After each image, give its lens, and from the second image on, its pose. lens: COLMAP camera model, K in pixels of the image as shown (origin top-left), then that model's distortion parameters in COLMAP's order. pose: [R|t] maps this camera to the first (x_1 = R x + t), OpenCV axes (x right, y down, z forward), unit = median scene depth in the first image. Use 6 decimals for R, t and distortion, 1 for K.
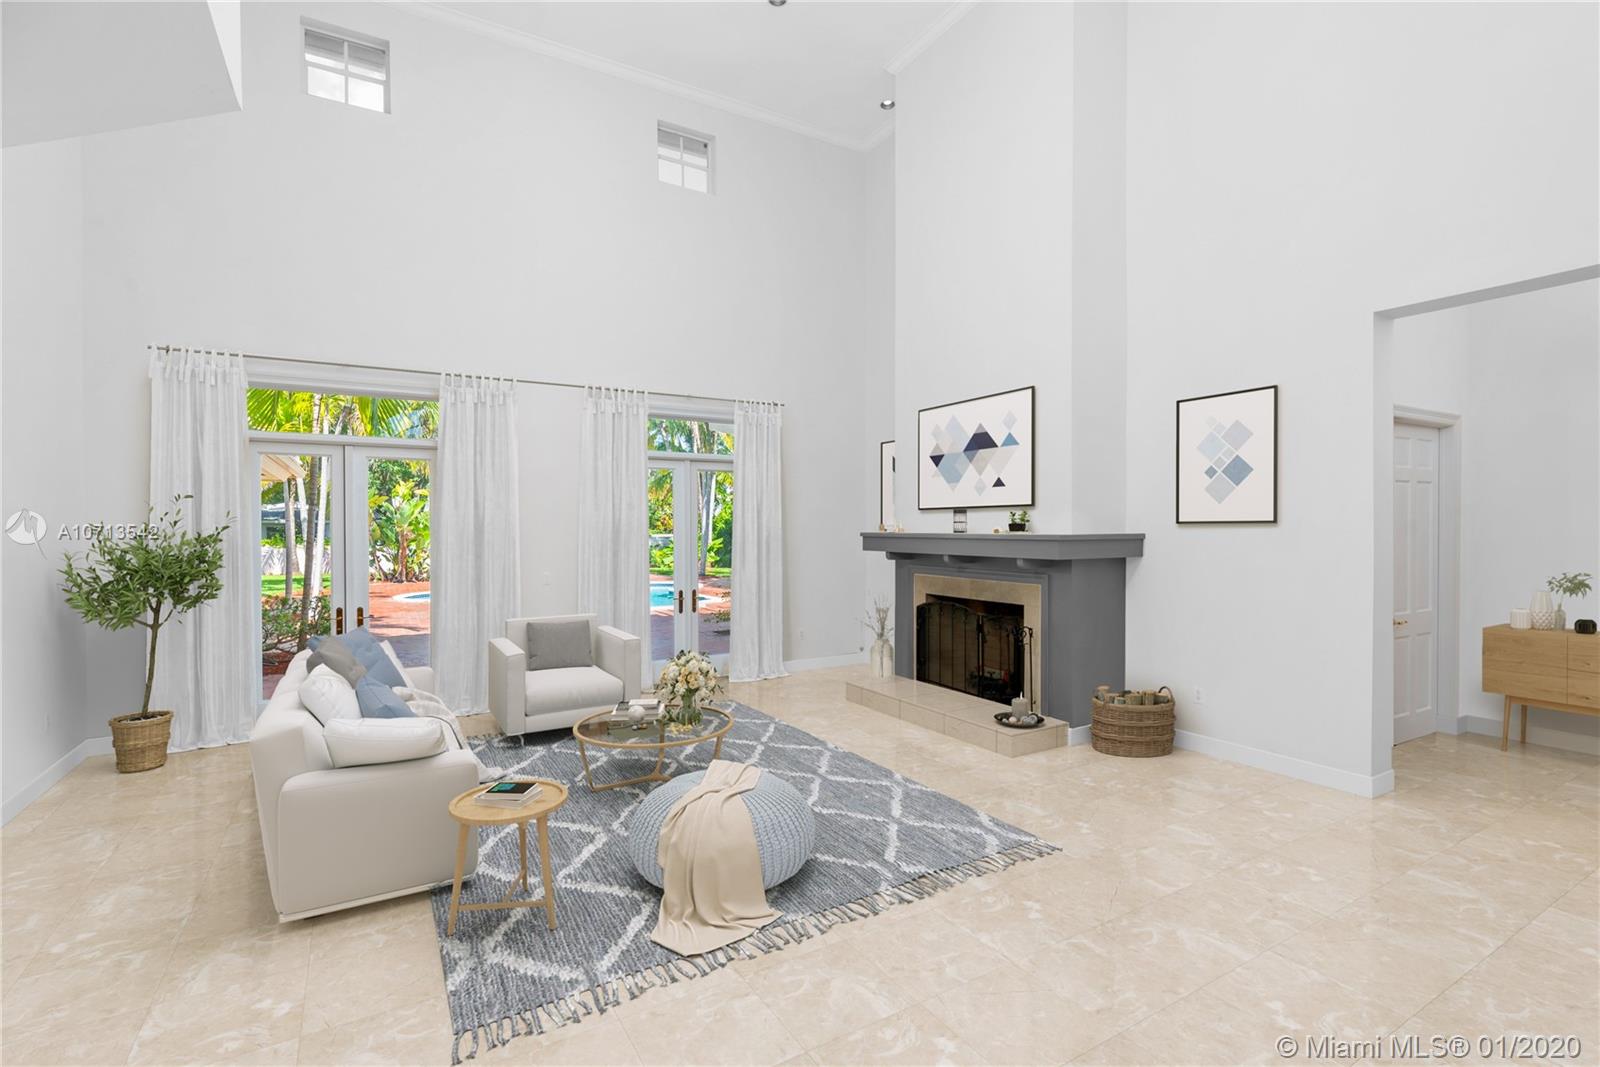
lens RADIAL K [[733.2, 0, 800.0], [0, 733.2, 533.5], [0, 0, 1]] dist [-0.001994, -0.000139]
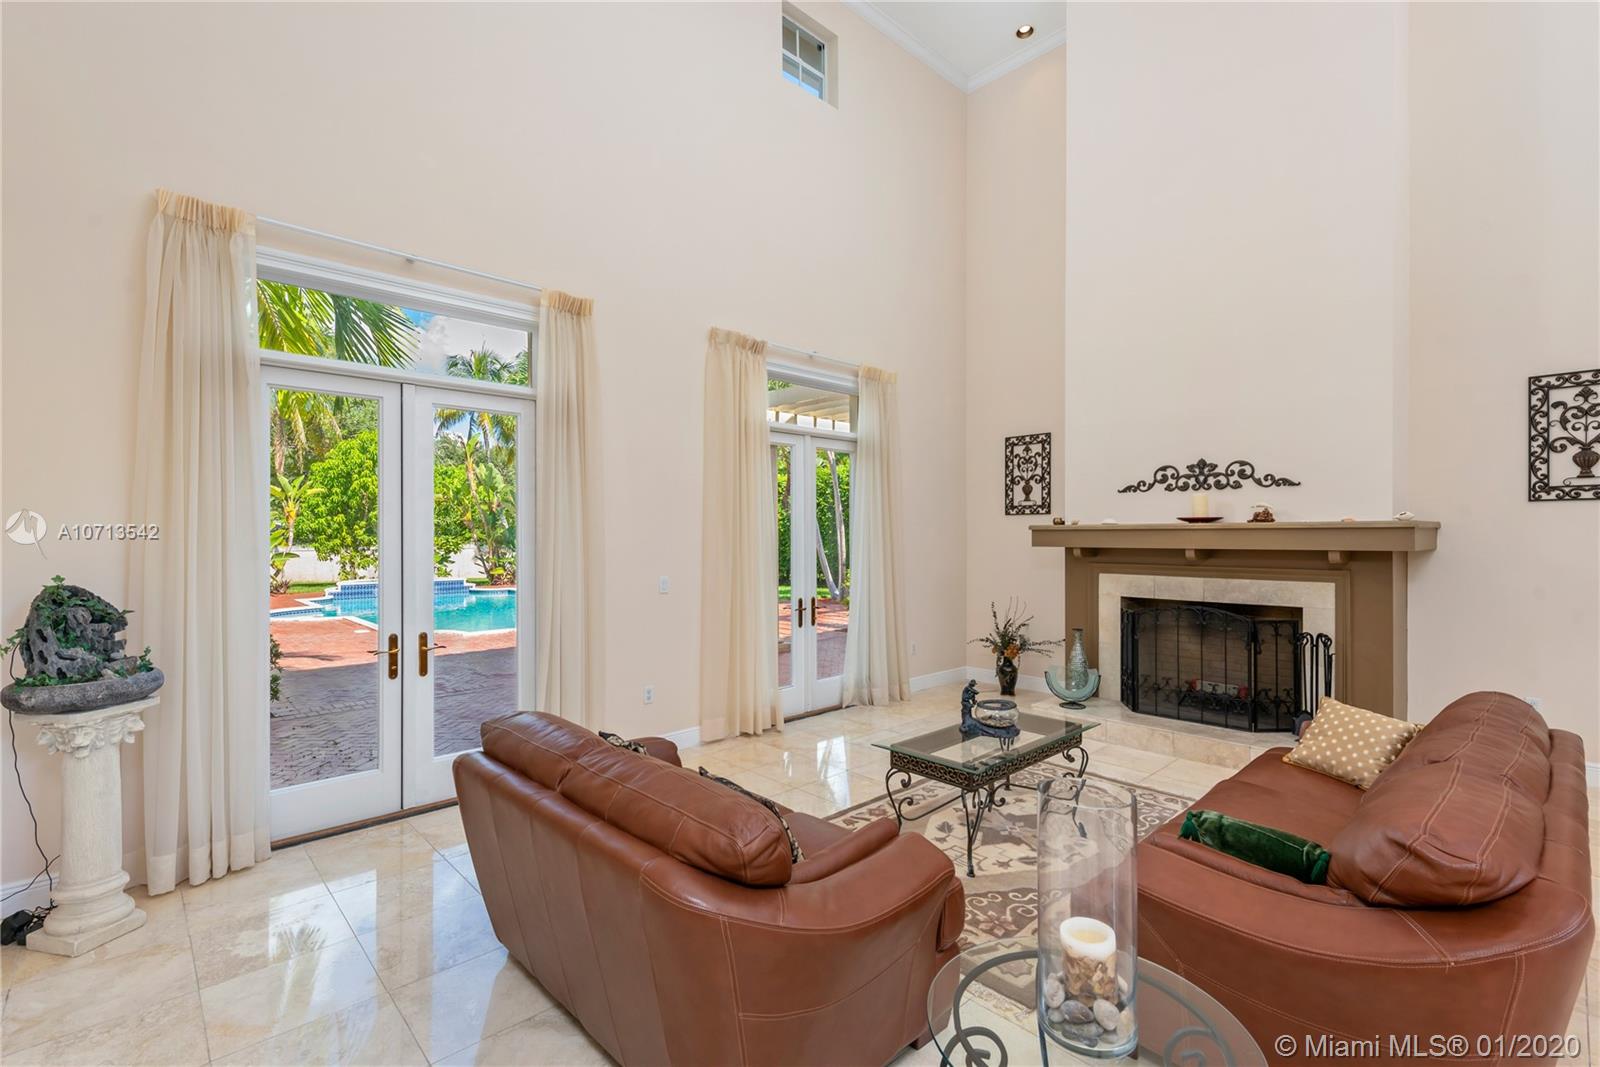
lens RADIAL K [[723.0, 0, 800.0], [0, 723.0, 533.5], [0, 0, 1]] dist [0.001620, 0.000117]
pose [[0.975031, 0.001539, 0.222065, -0.361158], [0.001326, 0.999918, -0.012753, 0.018433], [-0.222066, 0.012729, 0.974948, 0.258369]]
